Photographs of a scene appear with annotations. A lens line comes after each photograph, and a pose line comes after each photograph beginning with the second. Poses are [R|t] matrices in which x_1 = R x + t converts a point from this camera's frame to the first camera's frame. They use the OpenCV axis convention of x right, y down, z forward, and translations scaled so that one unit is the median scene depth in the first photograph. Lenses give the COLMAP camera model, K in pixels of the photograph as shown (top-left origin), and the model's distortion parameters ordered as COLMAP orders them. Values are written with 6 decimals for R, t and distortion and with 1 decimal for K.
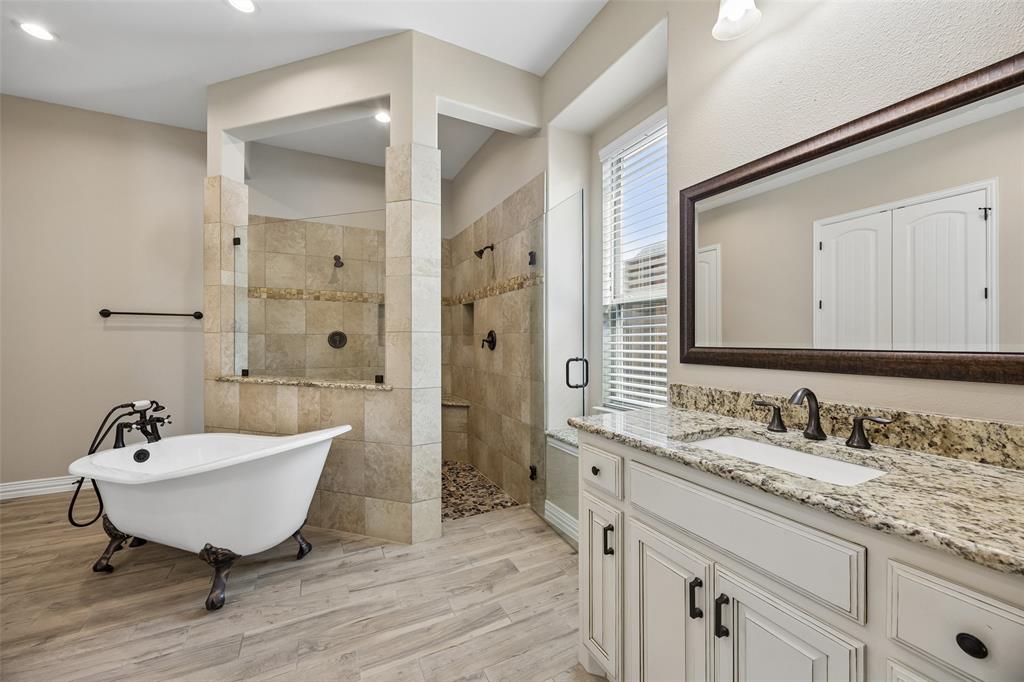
lens RADIAL K [[388.7, 0, 512.1], [0, 388.7, 337.9], [0, 0, 1]] dist [0.000610, -0.000012]
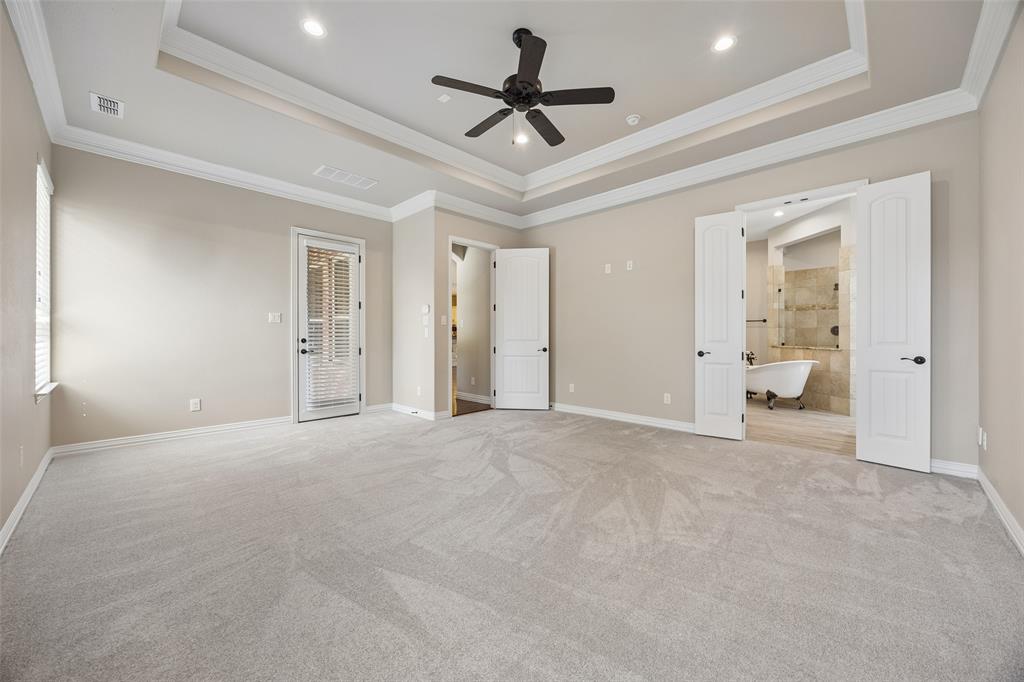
lens RADIAL K [[388.7, 0, 515.1], [0, 388.7, 336.1], [0, 0, 1]] dist [0.000610, -0.000012]
pose [[0.322772, 0.003498, -0.946470, 0.807461], [0.003628, 0.999981, 0.004933, 0.015990], [0.946470, -0.005026, 0.322753, -1.030056]]
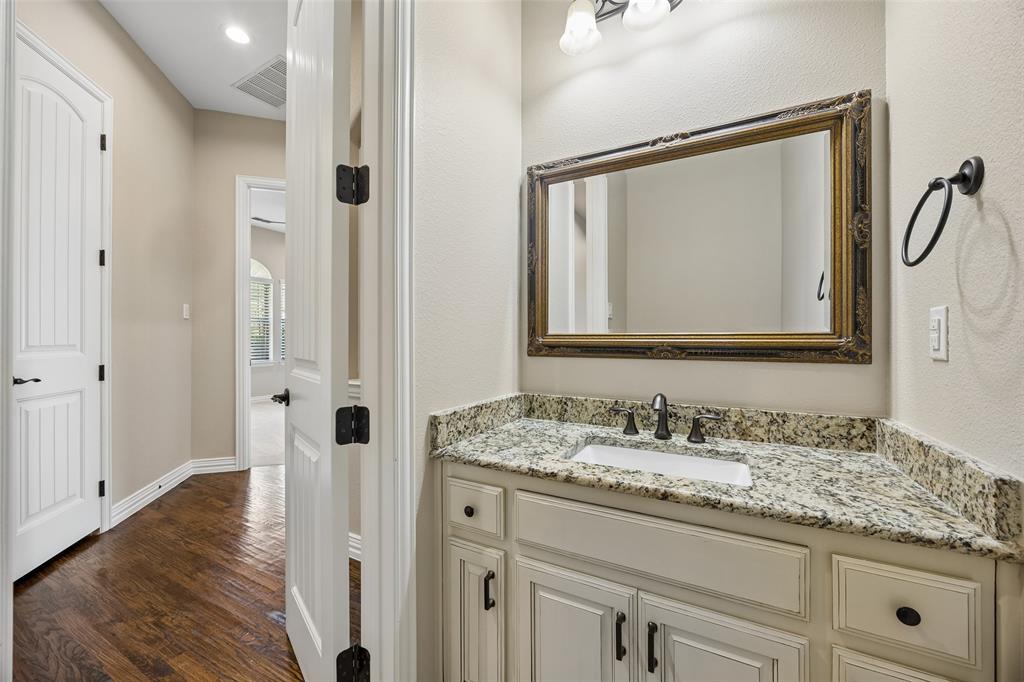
lens RADIAL K [[388.7, 0, 532.7], [0, 388.7, 345.8], [0, 0, 1]] dist [0.000610, -0.000012]
pose [[0.811415, 0.003783, 0.584458, -0.216878], [-0.010187, 0.999919, 0.007670, -0.011540], [-0.584382, -0.012177, 0.811387, 0.377904]]
